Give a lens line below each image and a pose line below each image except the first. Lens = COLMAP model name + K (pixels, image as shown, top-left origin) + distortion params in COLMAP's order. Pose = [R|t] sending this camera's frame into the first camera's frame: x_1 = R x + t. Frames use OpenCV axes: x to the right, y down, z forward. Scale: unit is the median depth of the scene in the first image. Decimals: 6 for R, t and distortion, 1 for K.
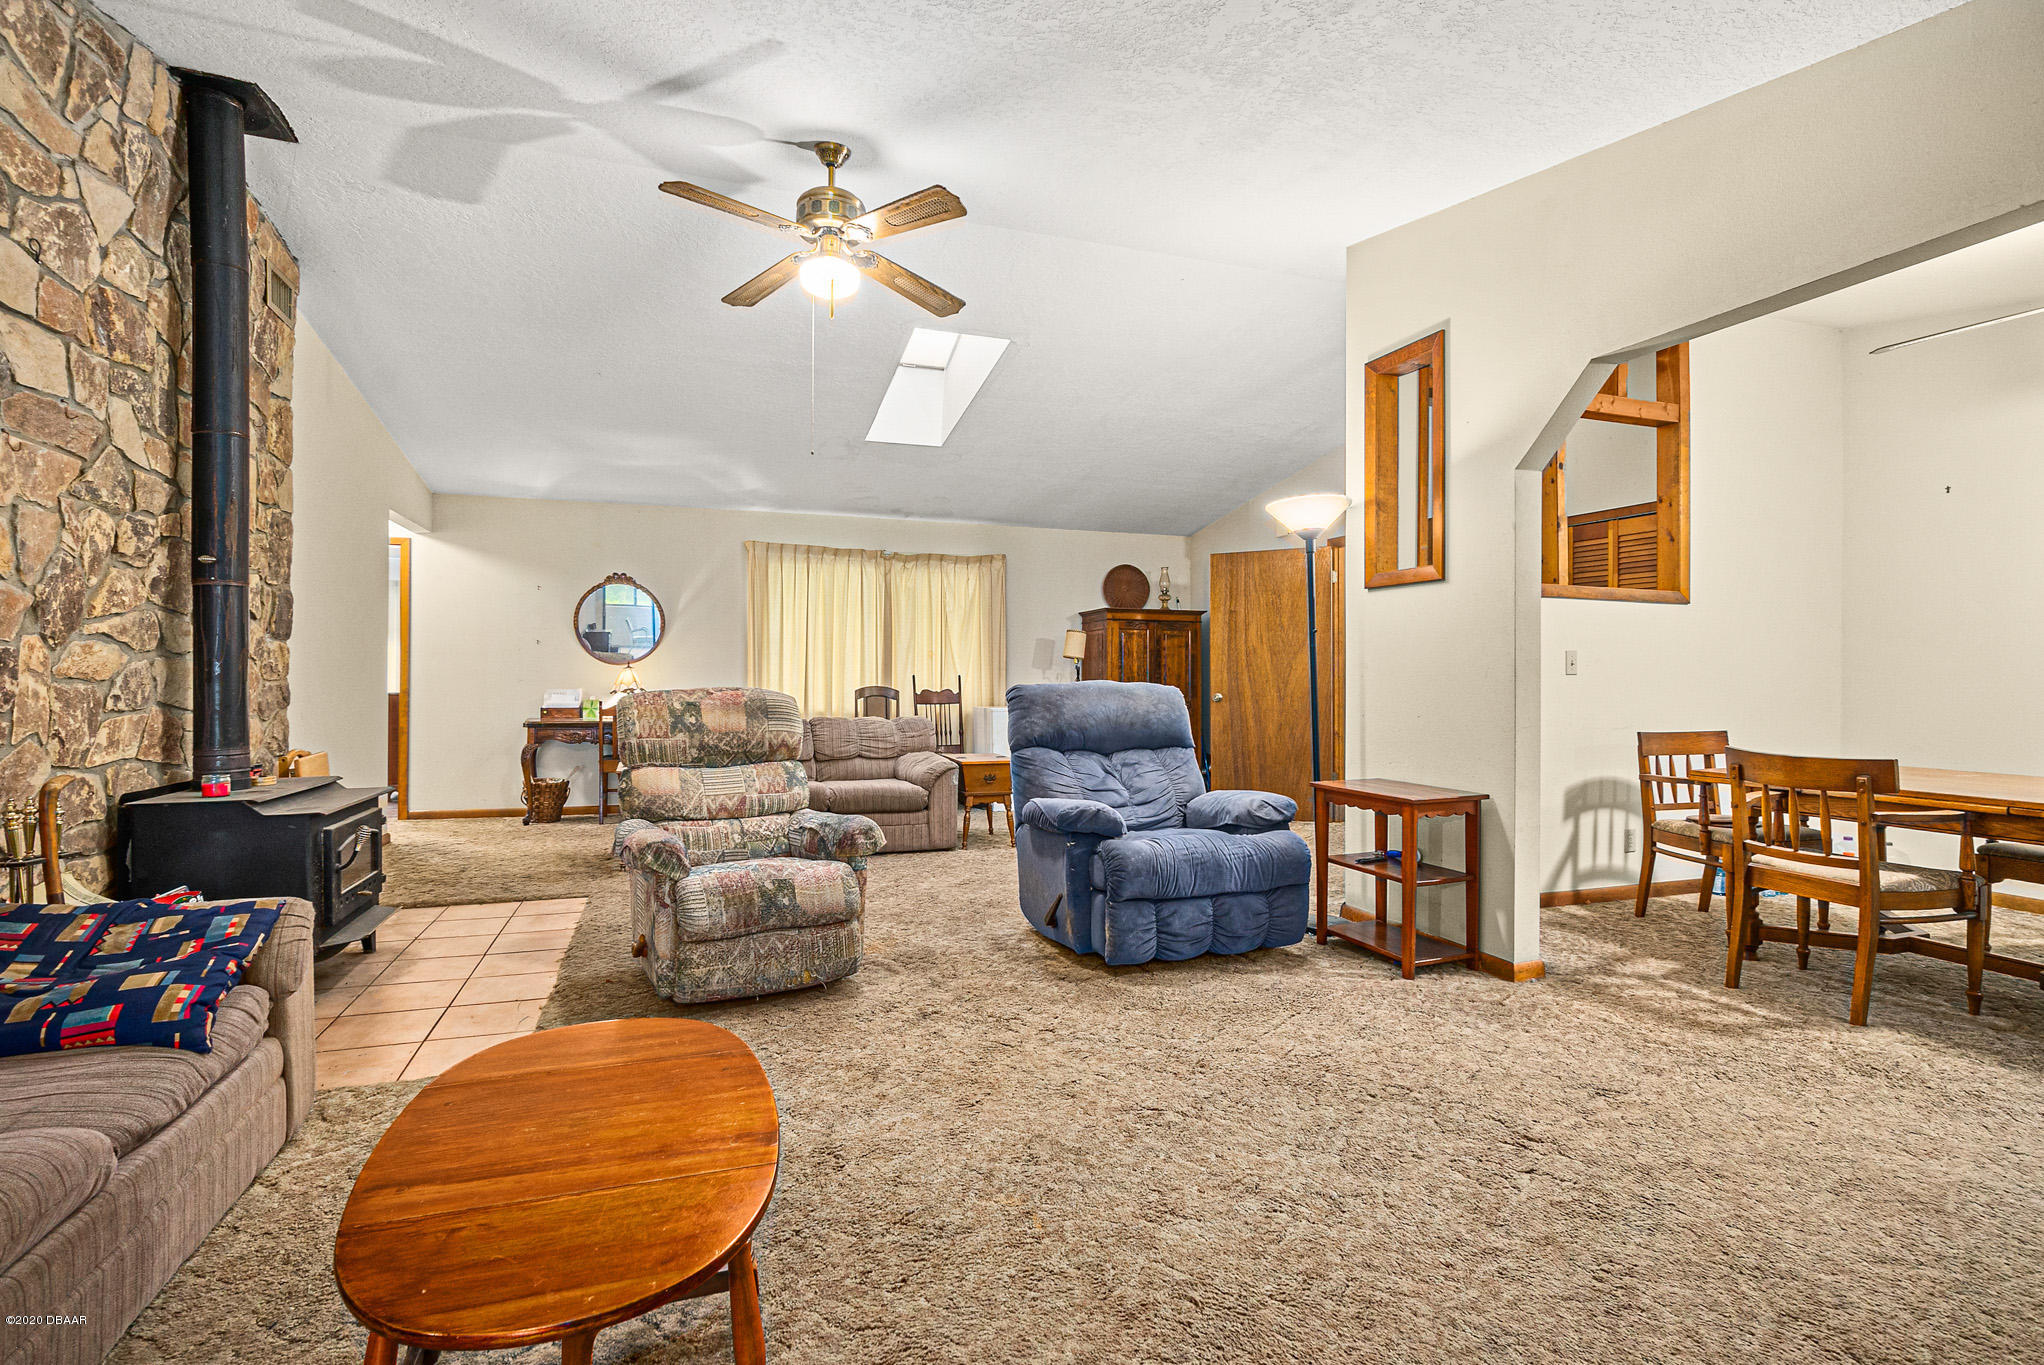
lens RADIAL K [[987.4, 0, 959.4], [0, 987.4, 676.3], [0, 0, 1]] dist [-0.013076, 0.000288]
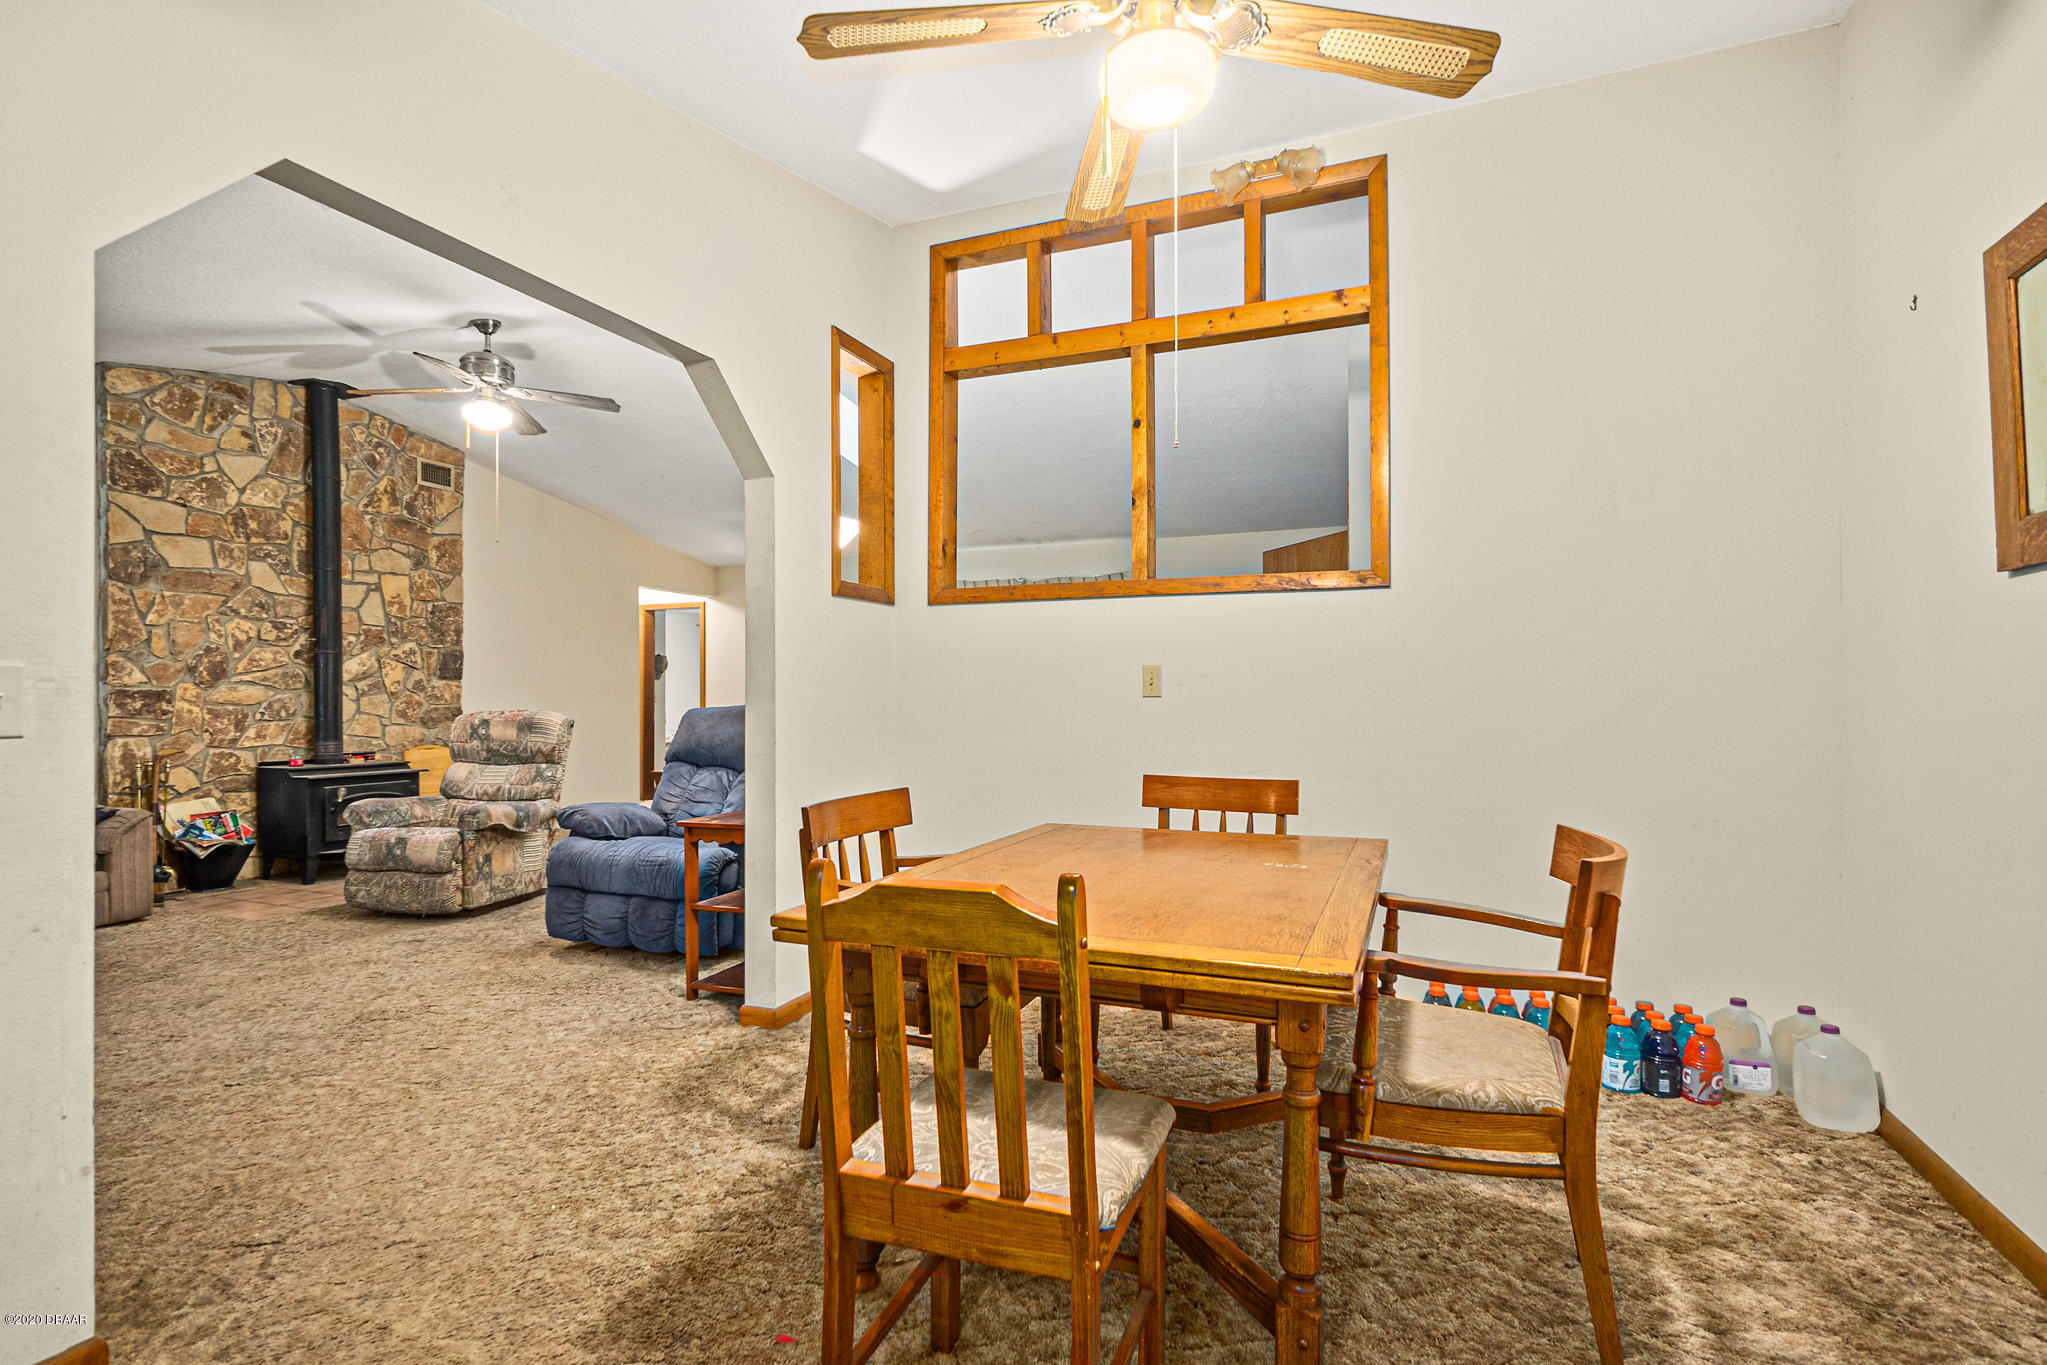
lens RADIAL K [[988.9, 0, 945.9], [0, 988.9, 700.2], [0, 0, 1]] dist [-0.013076, 0.000288]
pose [[0.734390, -0.002640, -0.678723, 1.520395], [0.003282, 0.999995, -0.000338, 0.000741], [0.678720, -0.001979, 0.734395, 0.490451]]
